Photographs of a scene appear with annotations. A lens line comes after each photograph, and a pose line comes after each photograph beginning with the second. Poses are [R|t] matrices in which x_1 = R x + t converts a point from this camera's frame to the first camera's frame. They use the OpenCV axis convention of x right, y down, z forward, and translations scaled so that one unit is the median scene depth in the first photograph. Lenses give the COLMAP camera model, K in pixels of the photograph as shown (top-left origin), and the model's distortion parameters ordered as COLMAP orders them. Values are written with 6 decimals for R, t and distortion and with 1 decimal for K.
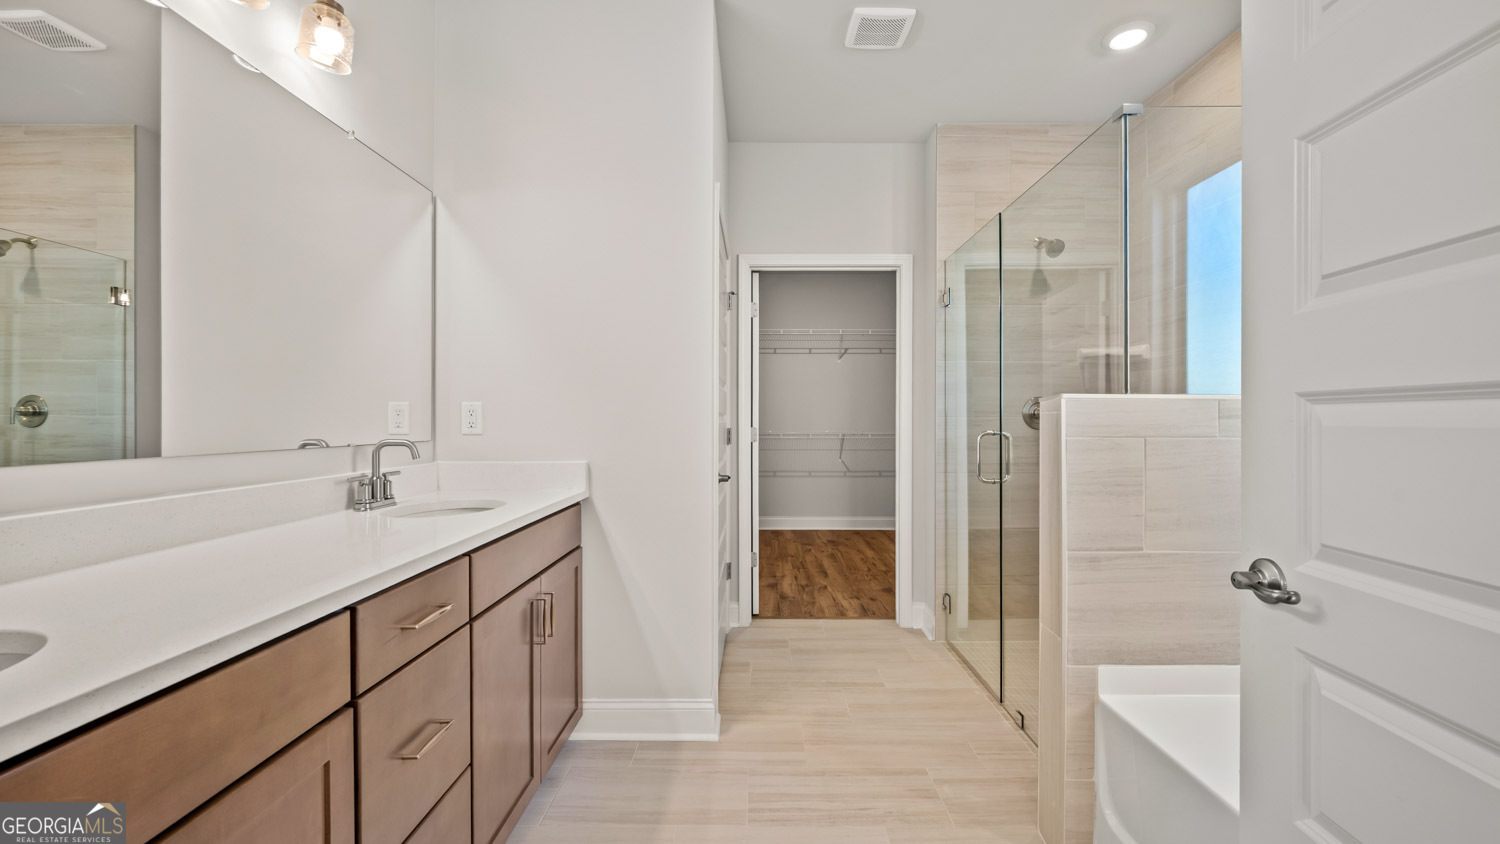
lens RADIAL K [[598.0, 0, 766.1], [0, 598.0, 423.8], [0, 0, 1]] dist [0.002338, 0.000293]
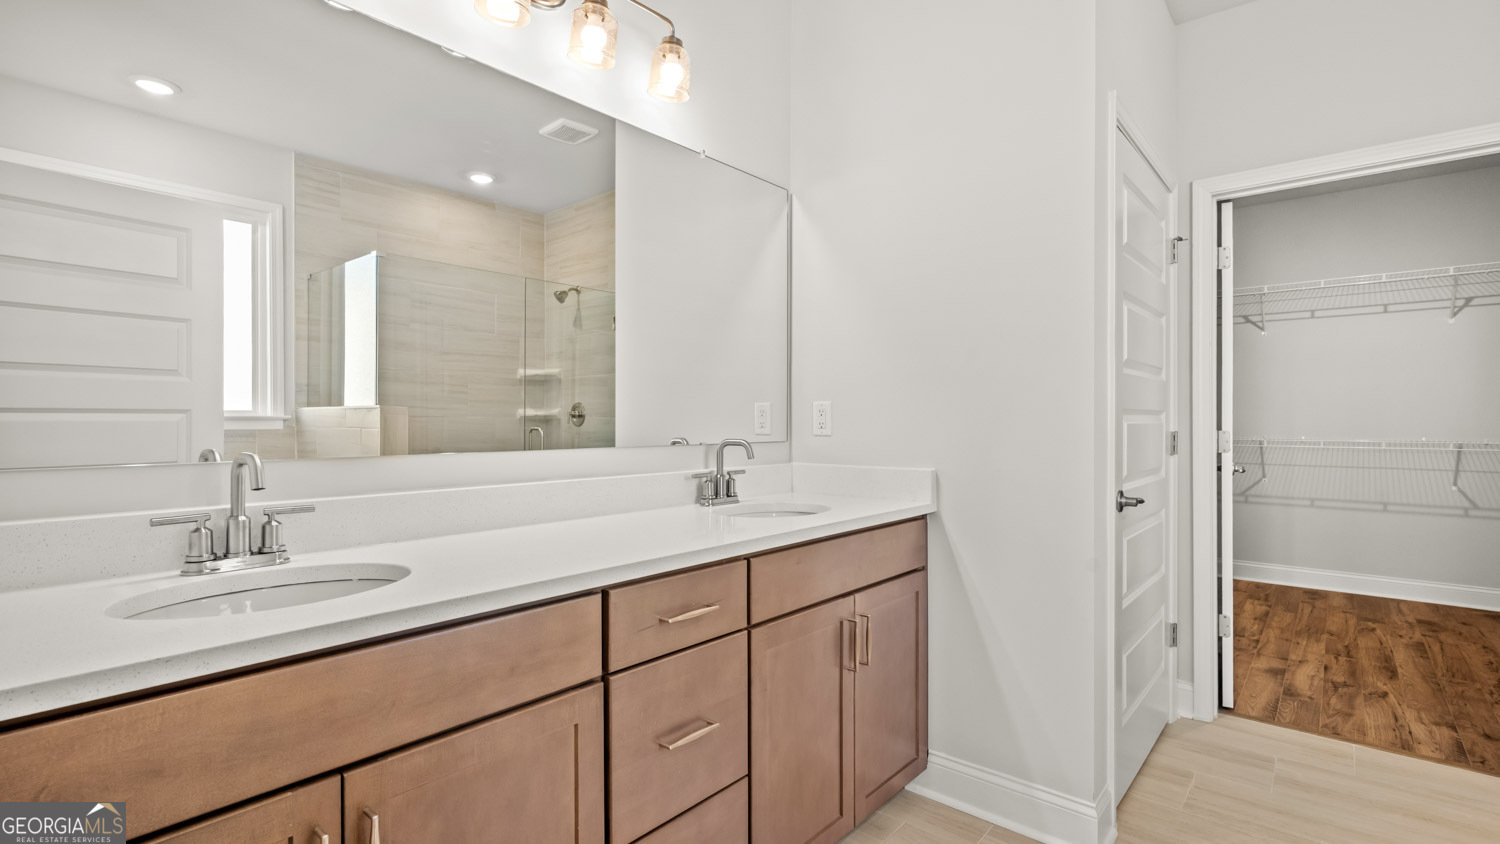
lens RADIAL K [[698.1, 0, 761.9], [0, 698.1, 423.2], [0, 0, 1]] dist [0.005837, -0.000605]
pose [[0.762808, 0.001645, -0.646623, 0.113047], [-0.003263, 0.999994, -0.001306, 0.000026], [0.646617, 0.003106, 0.762809, 0.066187]]
